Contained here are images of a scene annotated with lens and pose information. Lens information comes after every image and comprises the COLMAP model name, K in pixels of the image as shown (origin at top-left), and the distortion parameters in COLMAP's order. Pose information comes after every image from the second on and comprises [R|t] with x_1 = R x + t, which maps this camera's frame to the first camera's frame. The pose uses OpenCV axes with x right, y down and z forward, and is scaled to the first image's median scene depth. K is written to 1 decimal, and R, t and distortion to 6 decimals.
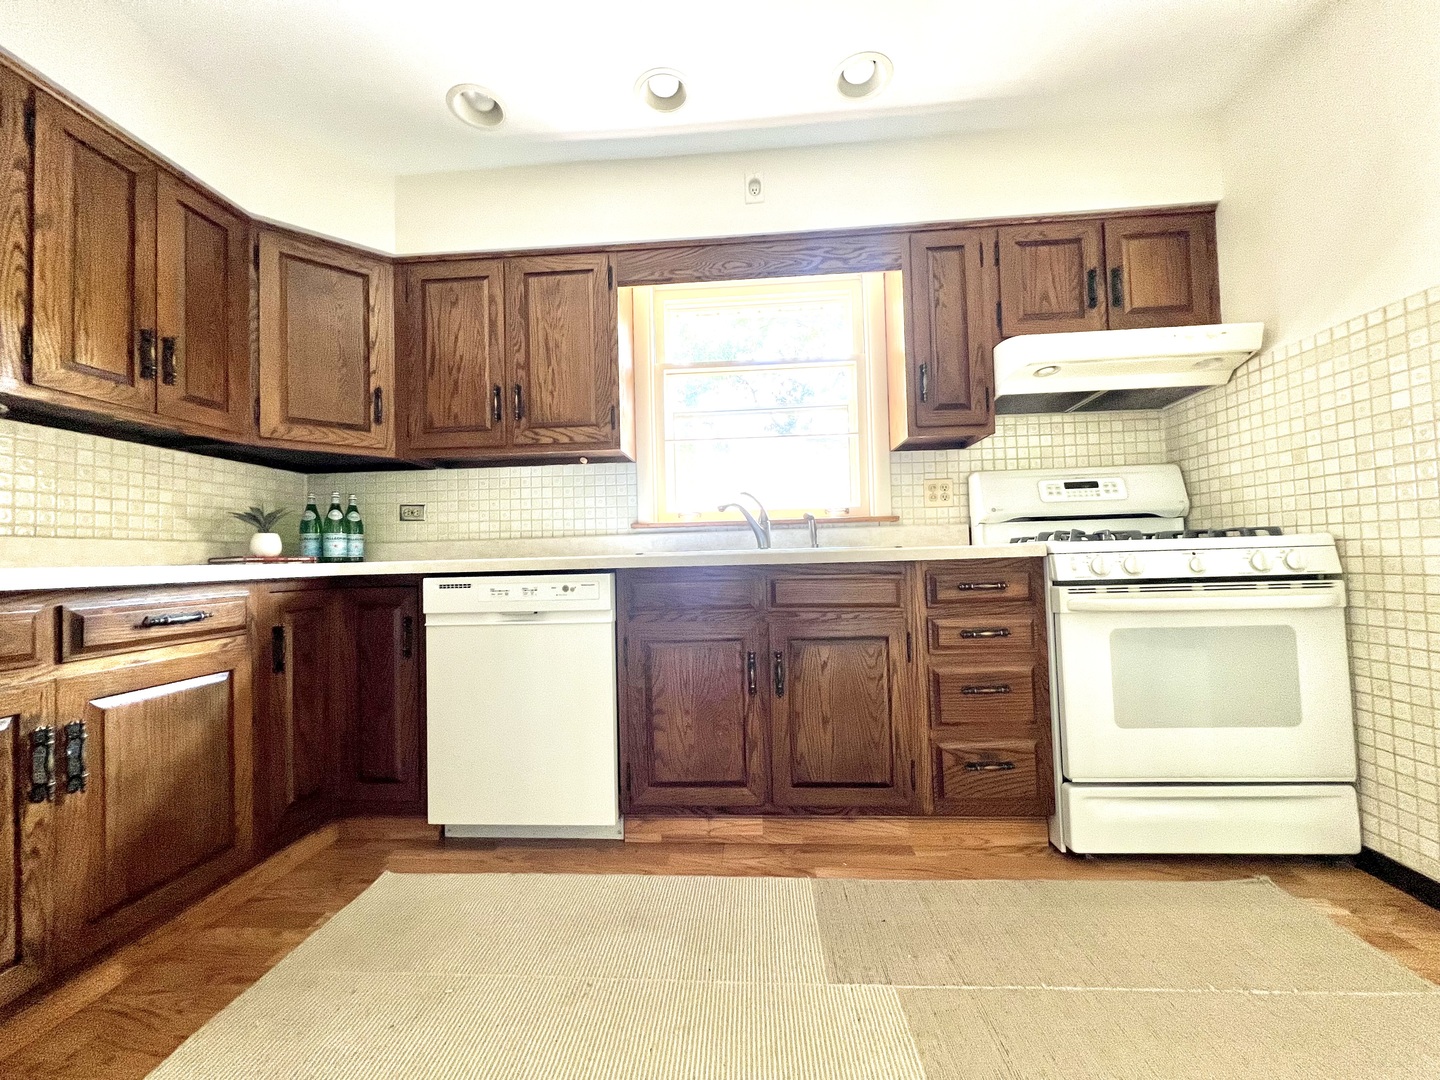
lens RADIAL K [[562.5, 0, 720.0], [0, 562.5, 540.0], [0, 0, 1]] dist [-0.012704, -0.000317]
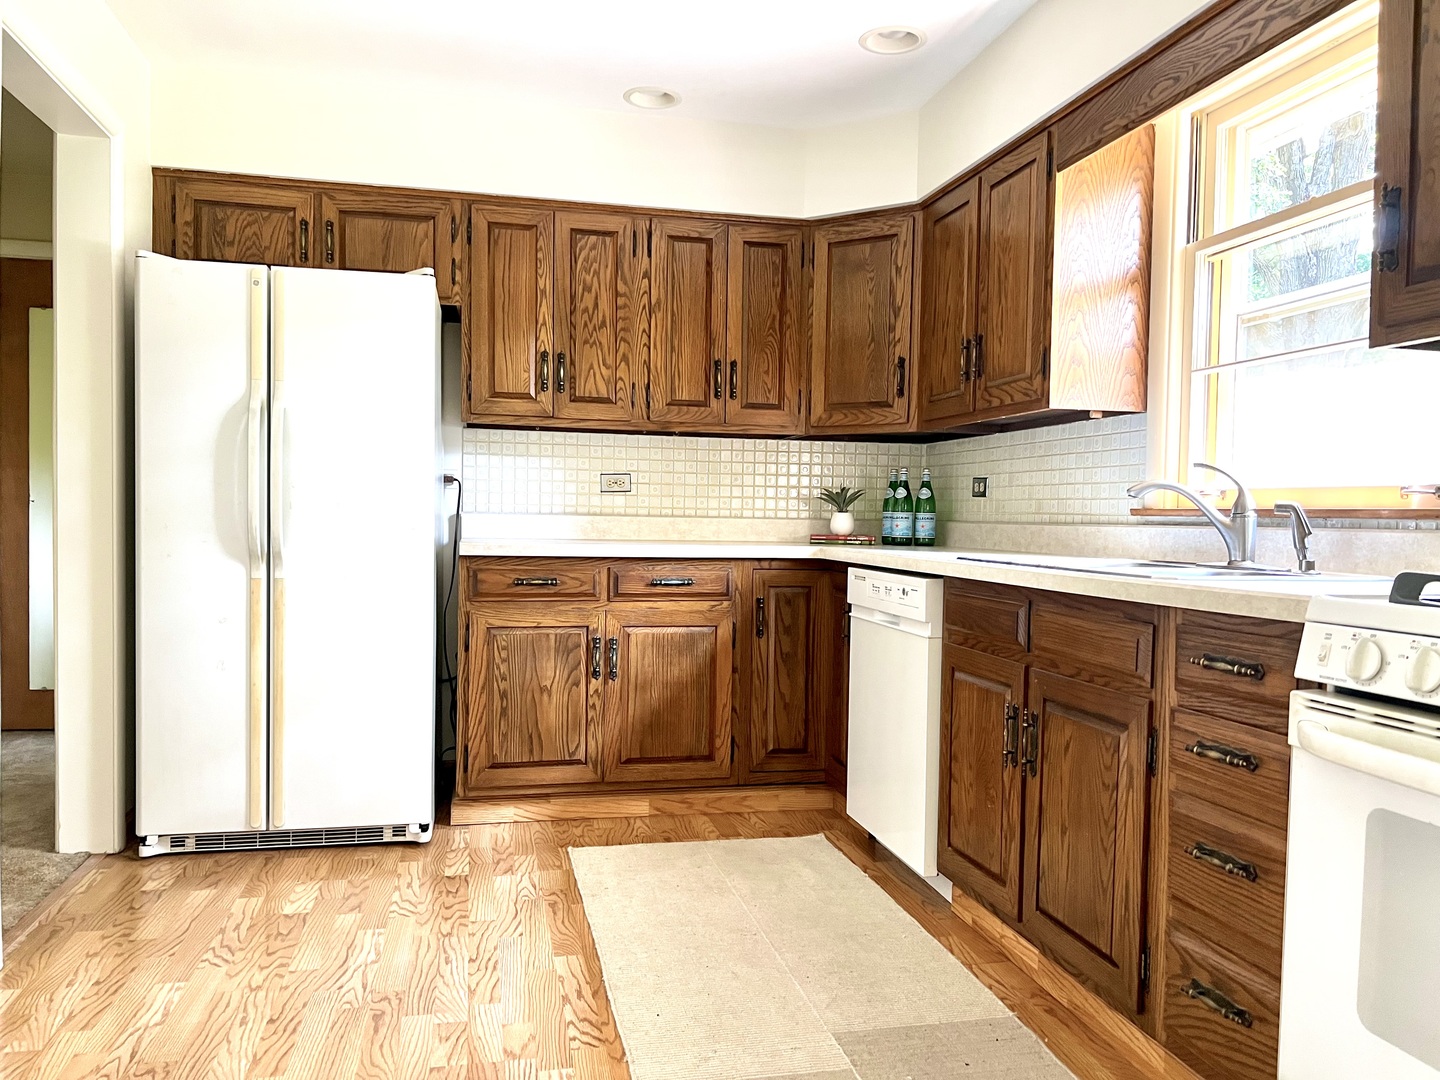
lens RADIAL K [[1097.1, 0, 720.0], [0, 1097.1, 540.0], [0, 0, 1]] dist [0.062959, -0.132139]
pose [[0.271215, 0.054050, -0.961000, 1.295639], [0.006190, 0.998303, 0.057895, -0.095354], [0.962499, -0.021651, 0.270420, 0.262704]]
